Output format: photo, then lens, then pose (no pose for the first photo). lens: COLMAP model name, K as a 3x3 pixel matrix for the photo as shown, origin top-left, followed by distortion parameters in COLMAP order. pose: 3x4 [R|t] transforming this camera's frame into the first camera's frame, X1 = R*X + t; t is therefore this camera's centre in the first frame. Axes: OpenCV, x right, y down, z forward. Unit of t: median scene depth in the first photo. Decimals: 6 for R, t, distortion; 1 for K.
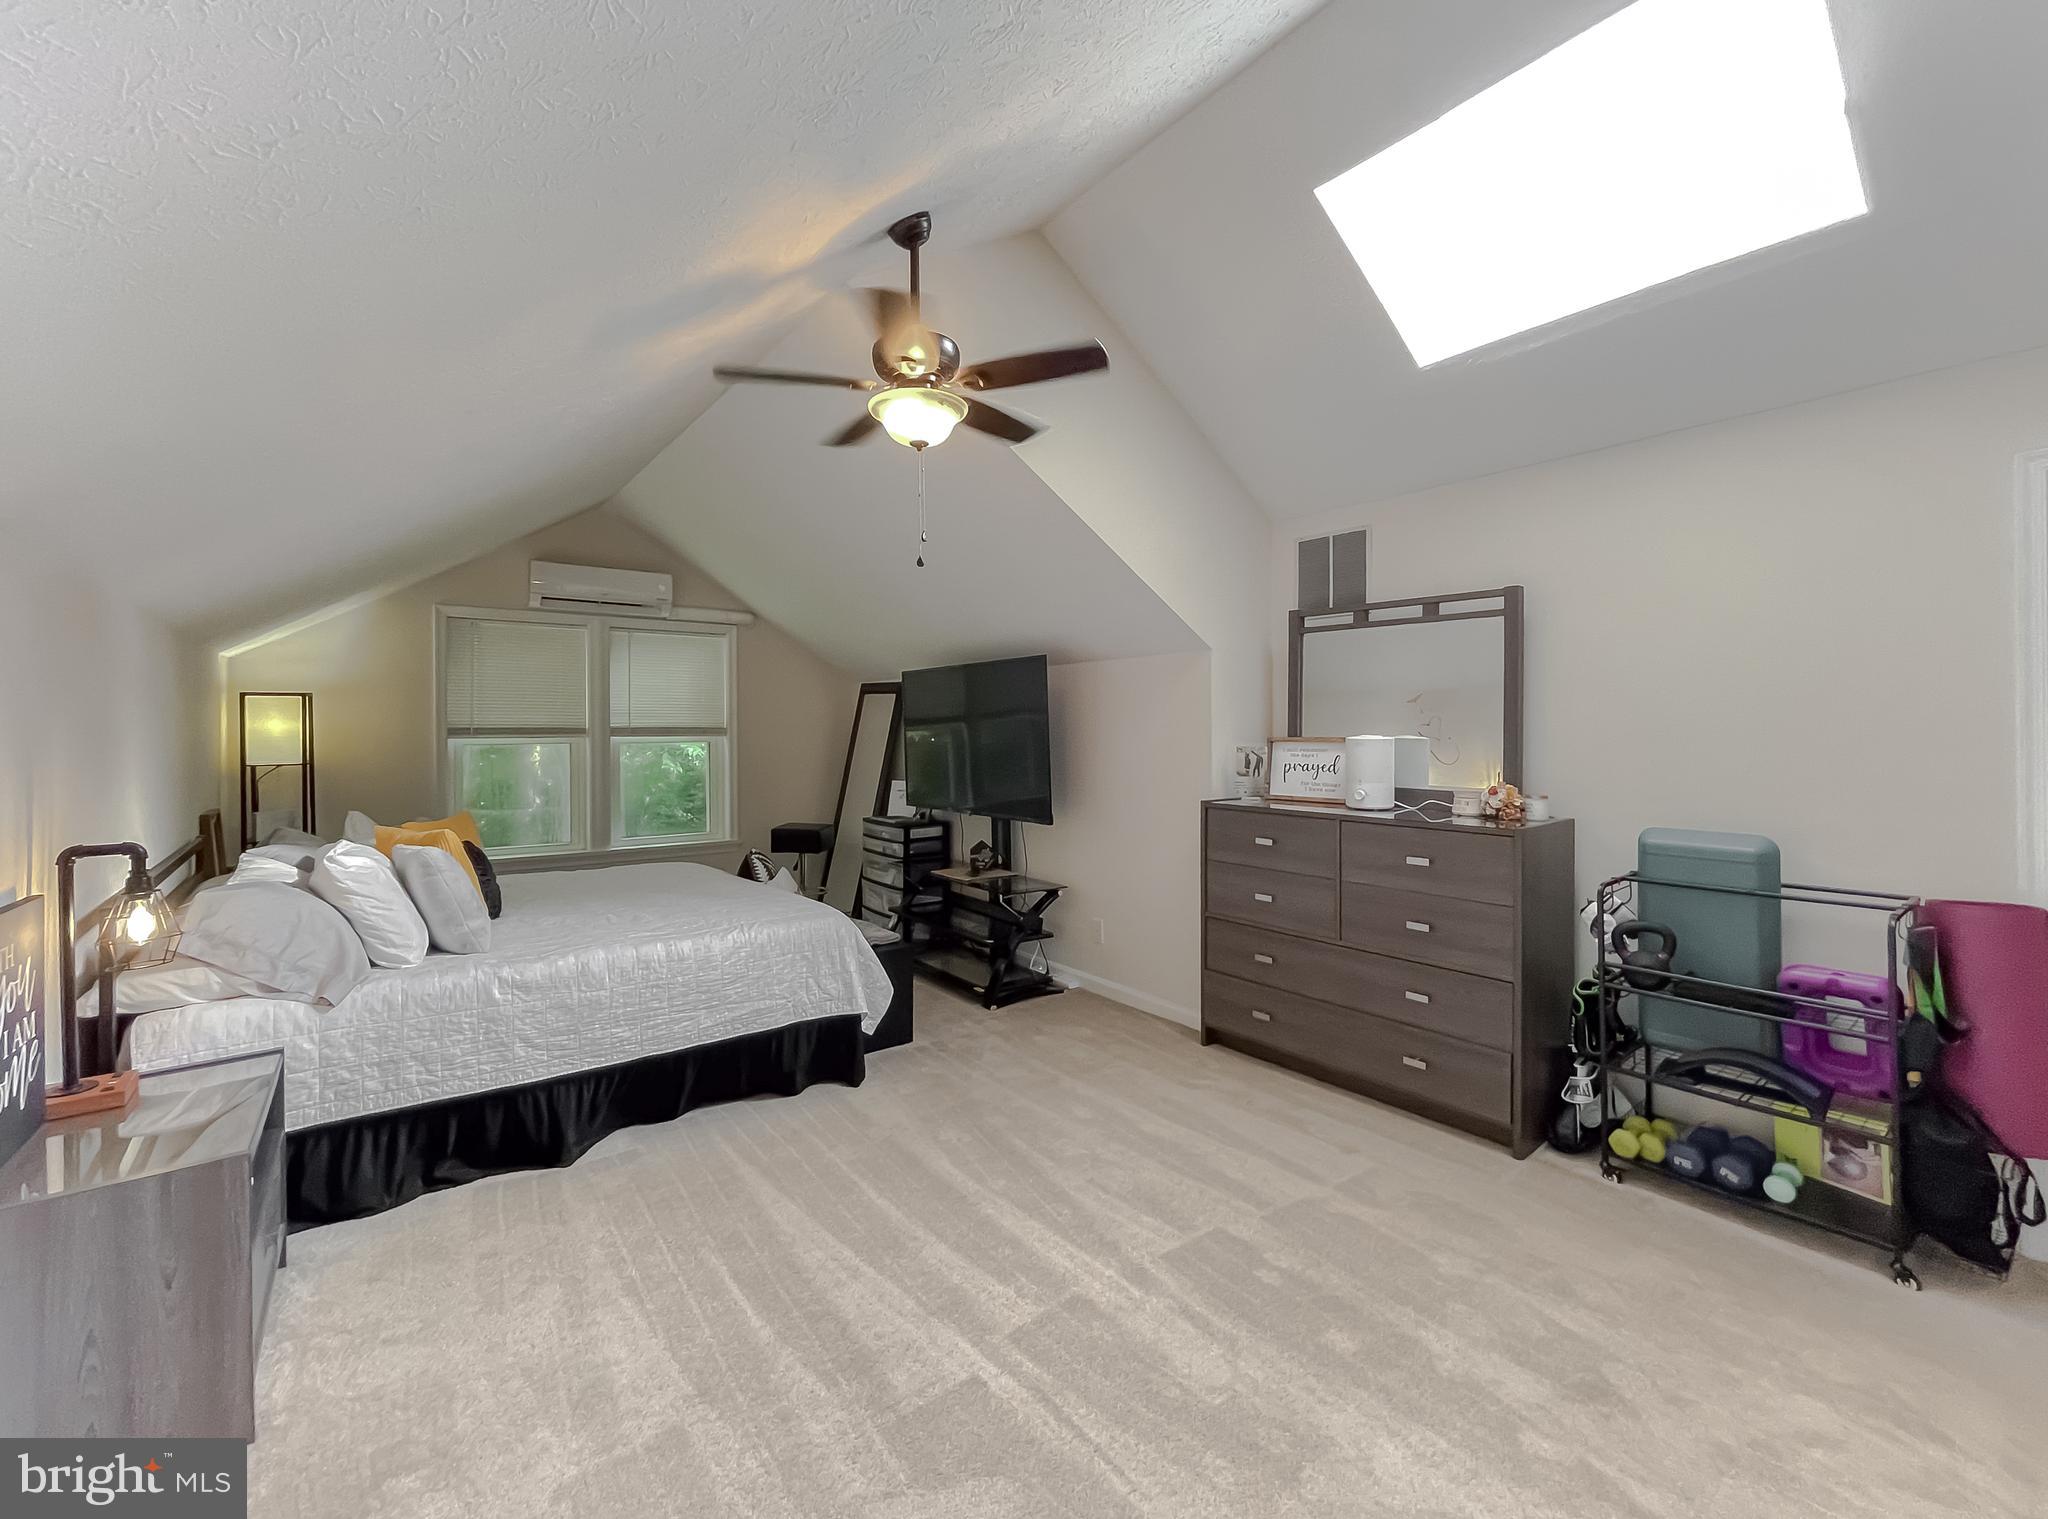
lens RADIAL K [[854.5, 0, 1059.5], [0, 854.5, 733.8], [0, 0, 1]] dist [0.001217, 0.001193]
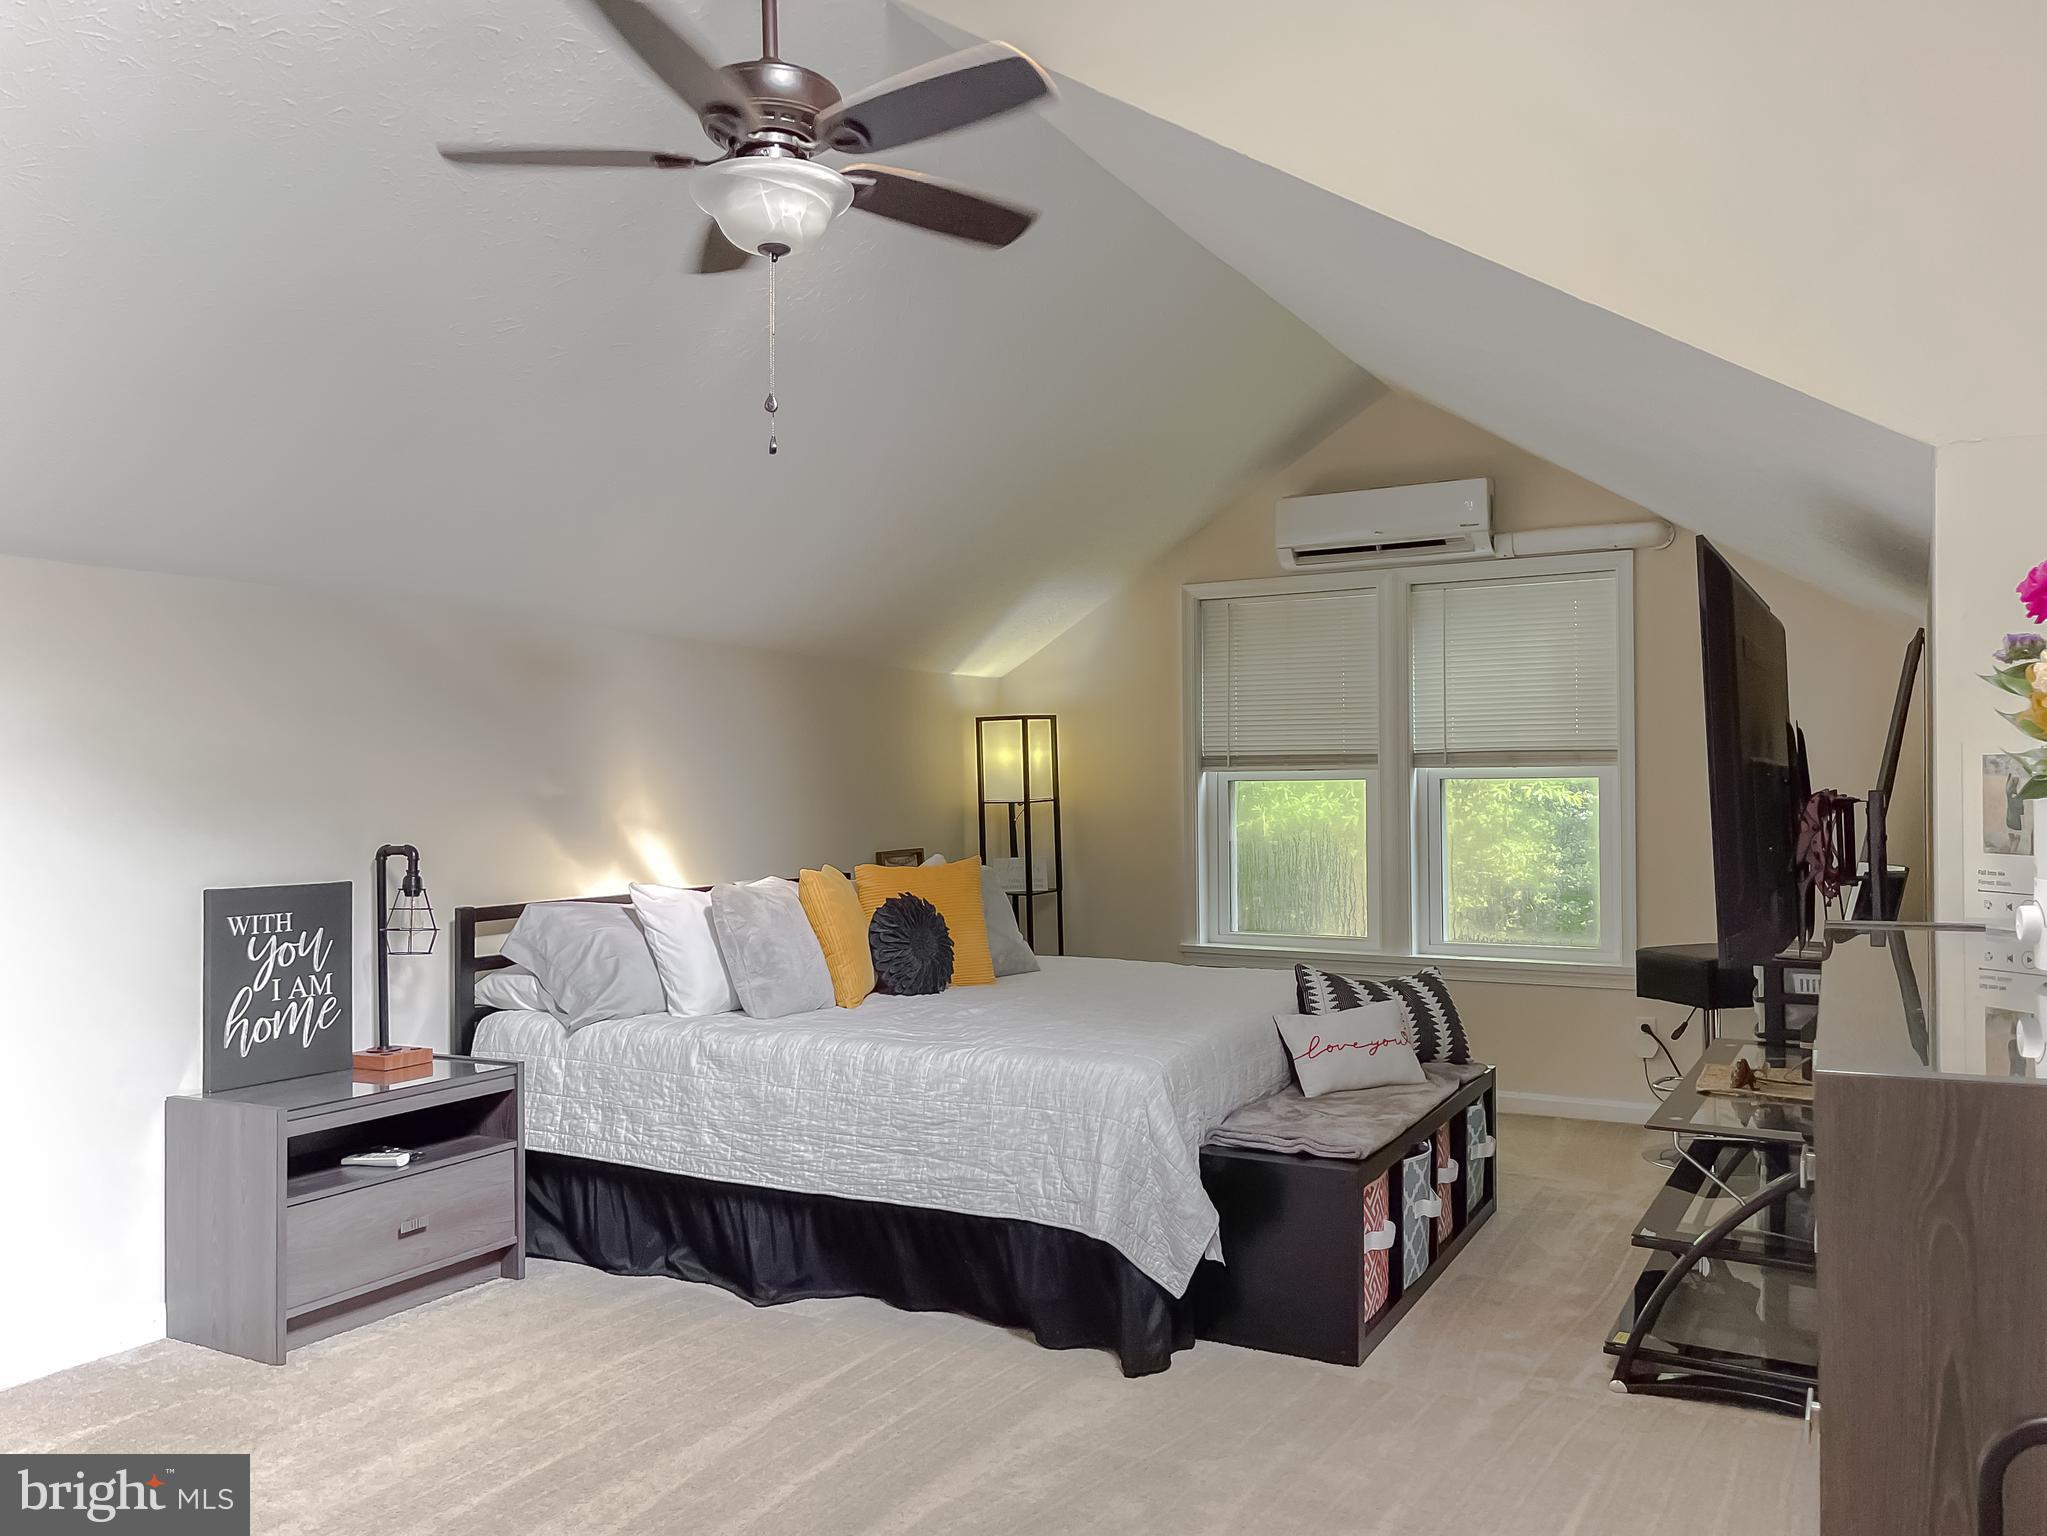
lens RADIAL K [[1627.0, 0, 1032.1], [0, 1627.0, 780.1], [0, 0, 1]] dist [0.045301, -0.005738]
pose [[0.382655, -0.008618, -0.923851, 0.789605], [0.003934, 0.999963, -0.007699, 0.036842], [0.923883, -0.000689, 0.382674, 0.585152]]
